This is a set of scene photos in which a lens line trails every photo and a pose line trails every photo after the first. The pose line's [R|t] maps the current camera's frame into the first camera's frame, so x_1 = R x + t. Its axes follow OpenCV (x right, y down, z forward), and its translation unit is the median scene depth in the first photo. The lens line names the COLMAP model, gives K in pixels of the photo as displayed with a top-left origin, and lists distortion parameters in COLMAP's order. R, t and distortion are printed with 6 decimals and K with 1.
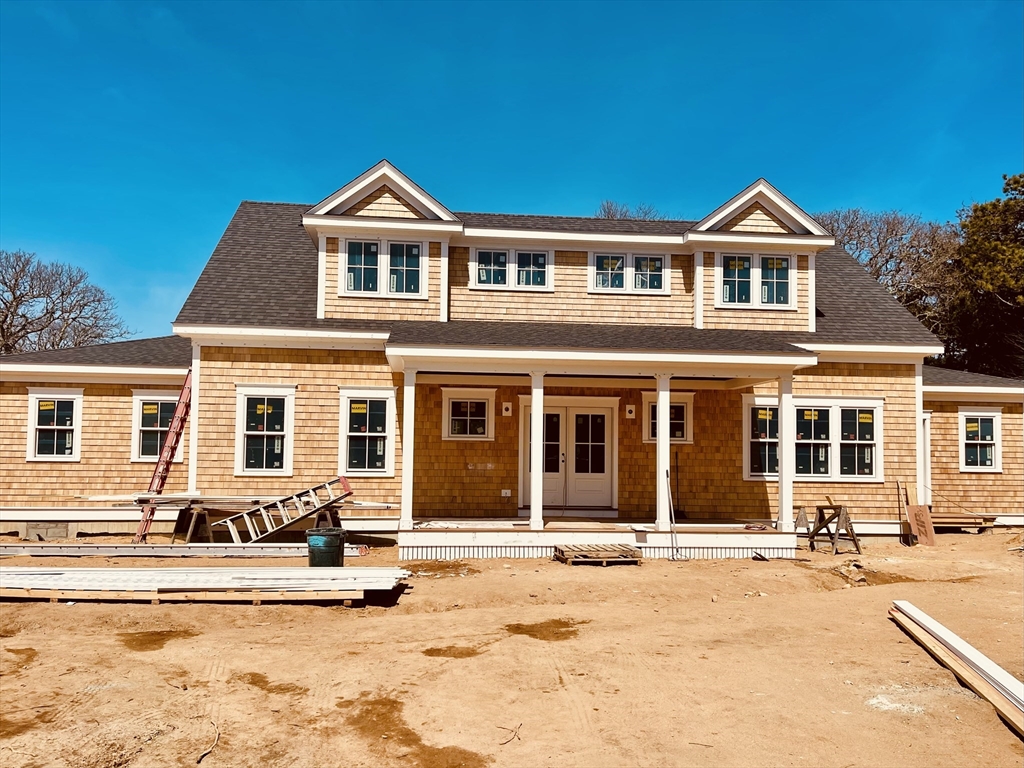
lens RADIAL K [[773.1, 0, 512.0], [0, 773.1, 384.0], [0, 0, 1]] dist [0.094025, -0.130201]
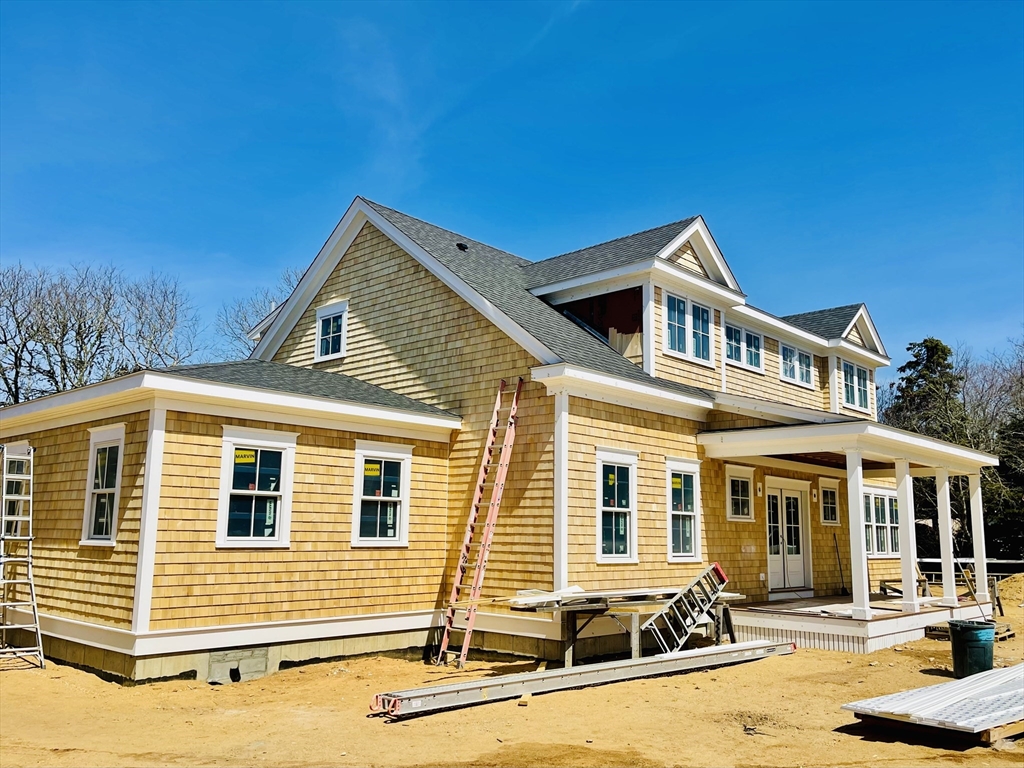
lens RADIAL K [[856.3, 0, 512.0], [0, 856.3, 384.0], [0, 0, 1]] dist [0.012837, 0.002625]
pose [[0.745821, 0.112749, 0.656536, -0.941641], [-0.058251, 0.992835, -0.104330, 0.030675], [-0.663595, 0.039567, 0.747045, 0.375099]]
